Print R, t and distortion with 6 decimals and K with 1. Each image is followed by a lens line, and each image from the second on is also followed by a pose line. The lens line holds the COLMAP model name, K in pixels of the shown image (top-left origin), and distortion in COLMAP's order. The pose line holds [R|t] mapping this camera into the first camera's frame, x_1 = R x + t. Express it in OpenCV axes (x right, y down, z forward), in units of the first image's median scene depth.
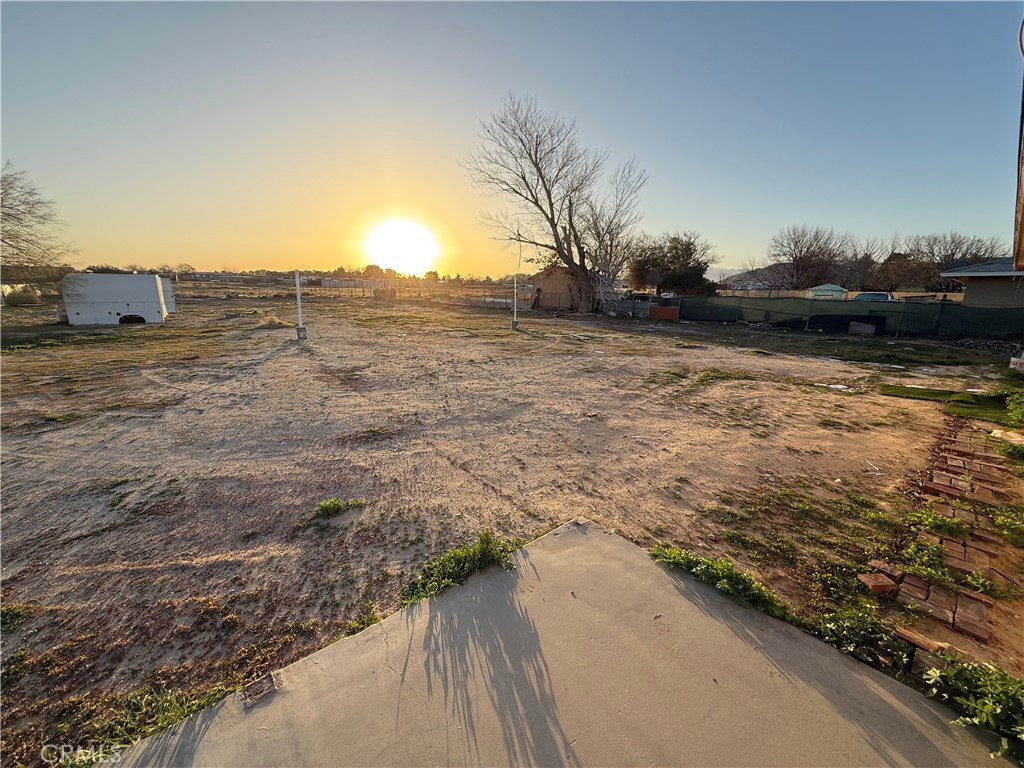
lens RADIAL K [[405.7, 0, 509.7], [0, 405.7, 383.5], [0, 0, 1]] dist [-0.000568, 0.000357]
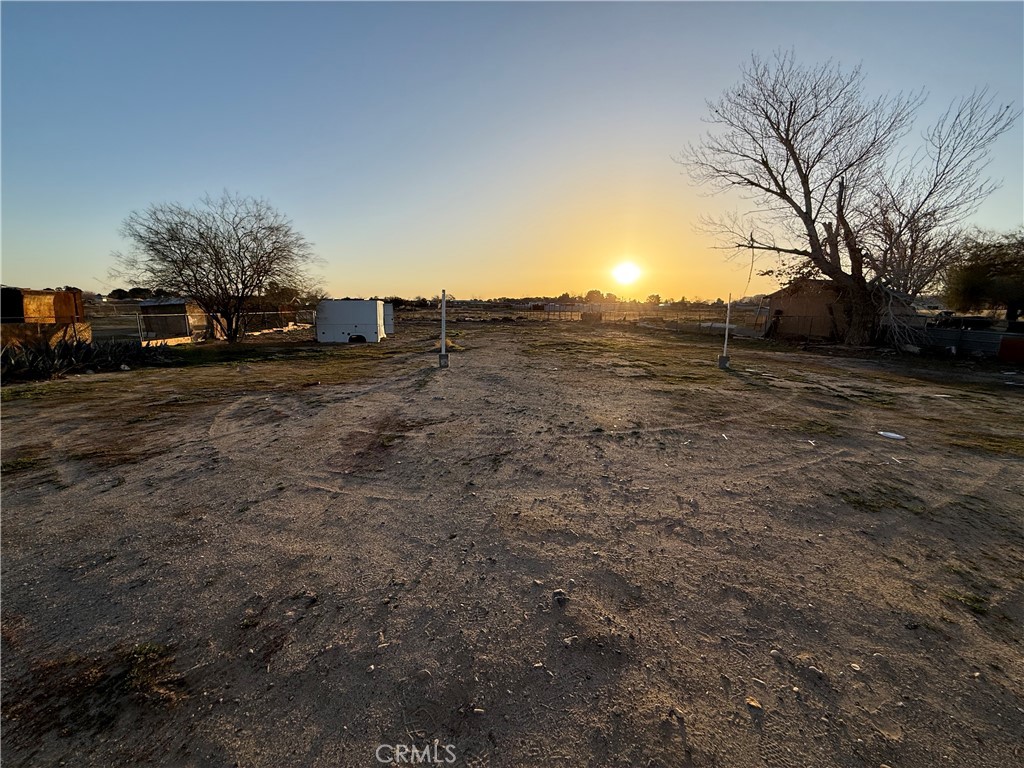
lens RADIAL K [[405.7, 0, 510.3], [0, 405.7, 383.1], [0, 0, 1]] dist [-0.000568, 0.000357]
pose [[0.867216, 0.079682, -0.491515, 0.042592], [-0.108077, 0.993702, -0.029594, -0.052494], [0.486061, 0.078786, 0.870366, 0.246797]]
